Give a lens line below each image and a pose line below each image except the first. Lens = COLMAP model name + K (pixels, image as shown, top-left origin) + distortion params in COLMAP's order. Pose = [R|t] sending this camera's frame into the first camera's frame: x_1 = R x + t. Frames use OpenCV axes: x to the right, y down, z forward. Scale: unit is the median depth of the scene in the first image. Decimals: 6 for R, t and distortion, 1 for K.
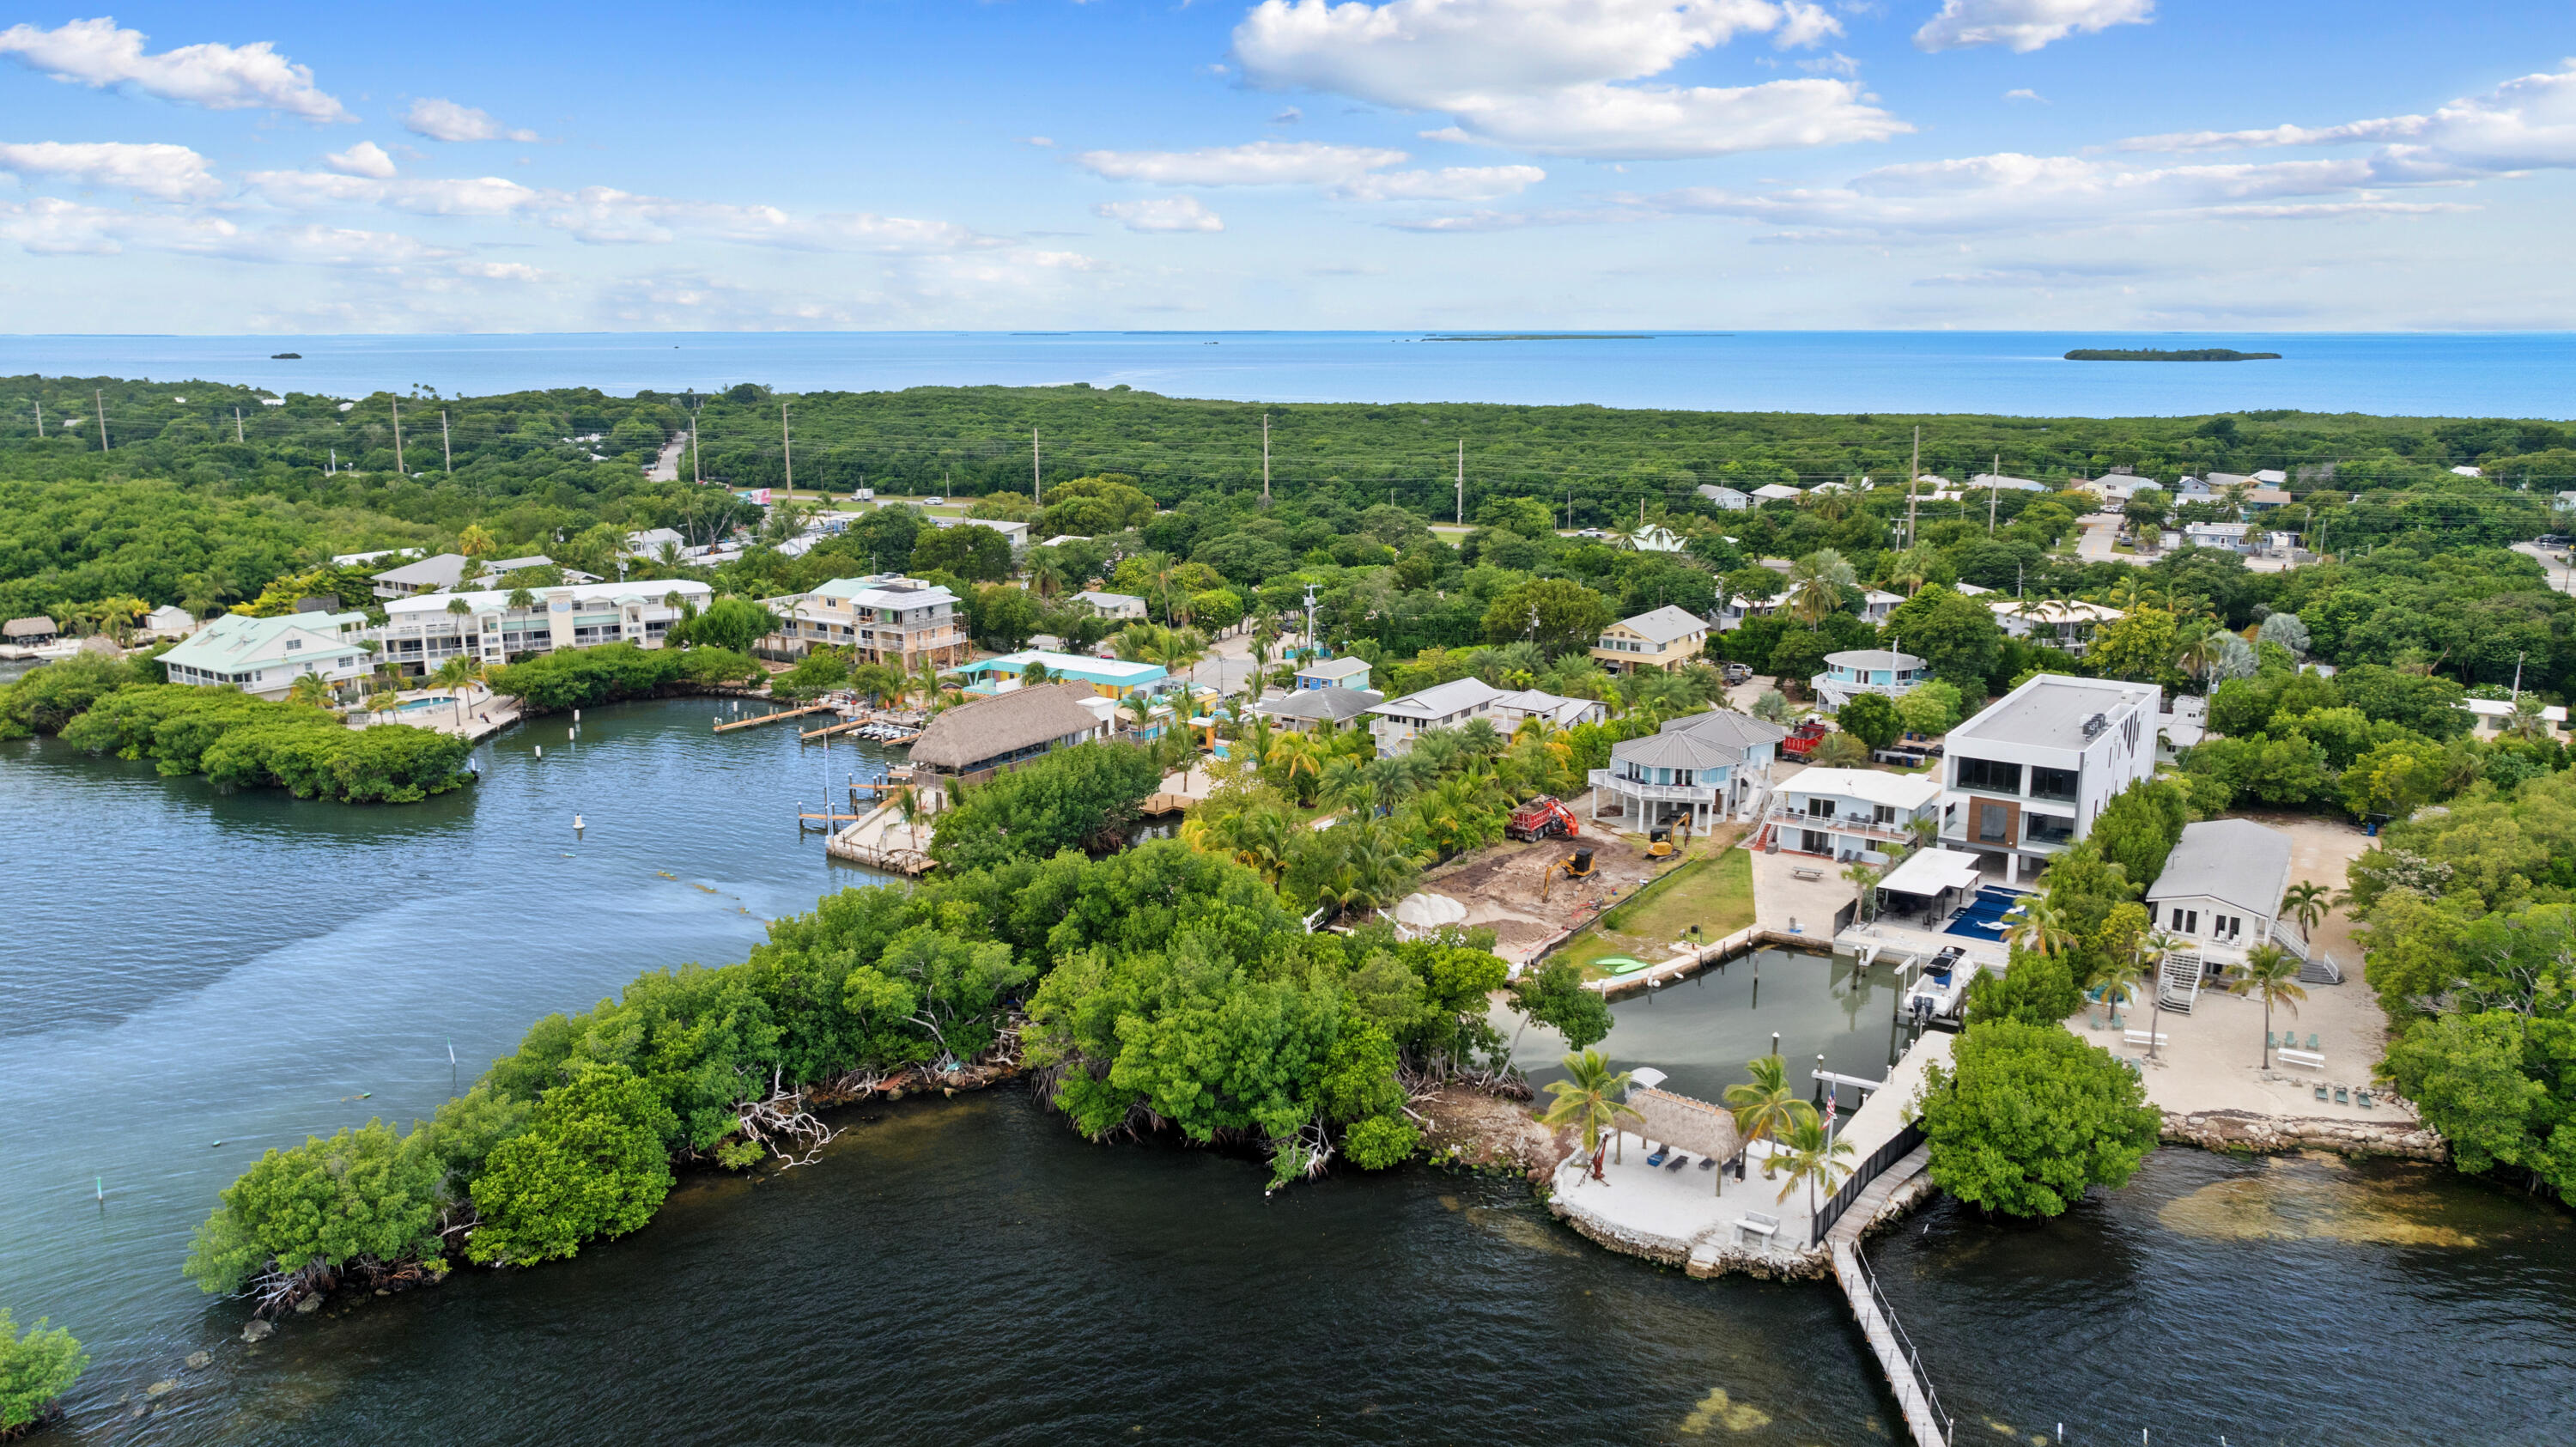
lens RADIAL K [[1846.0, 0, 1279.5], [0, 1846.0, 717.9], [0, 0, 1]] dist [-0.022207, 0.006624]
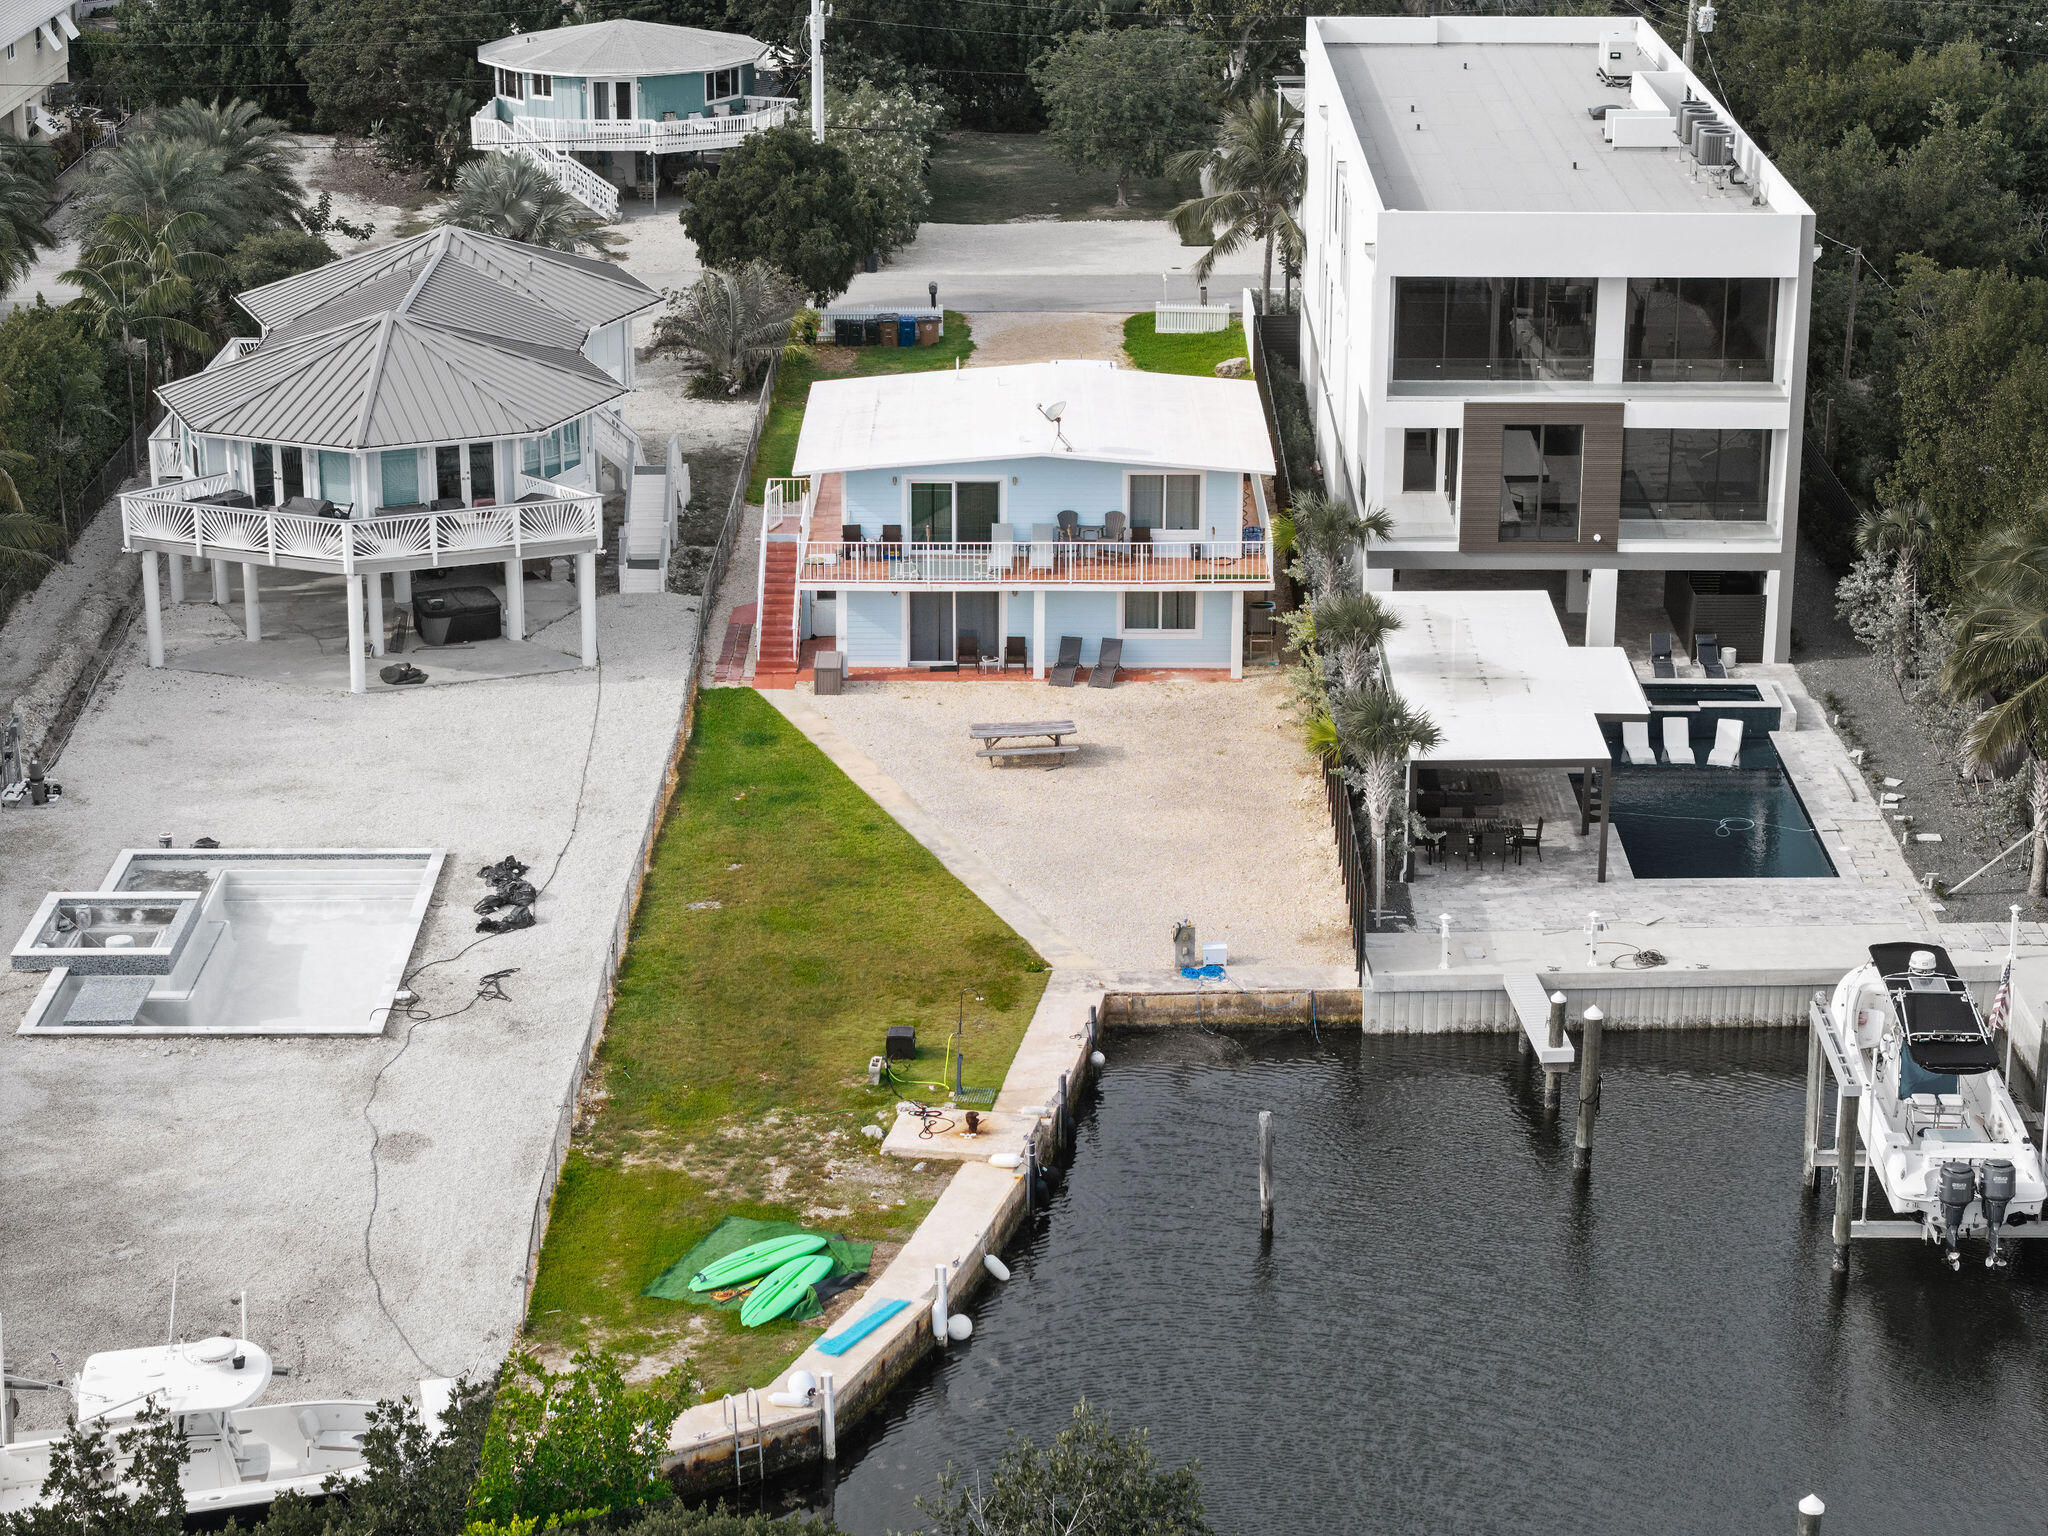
lens RADIAL K [[4123.5, 0, 1028.8], [0, 4123.5, 758.9], [0, 0, 1]] dist [-0.061502, 0.000000]
pose [[0.827950, -0.175222, 0.532724, -0.063177], [0.113424, 0.982624, 0.146921, -0.008748], [-0.549211, -0.061220, 0.833438, 0.496329]]
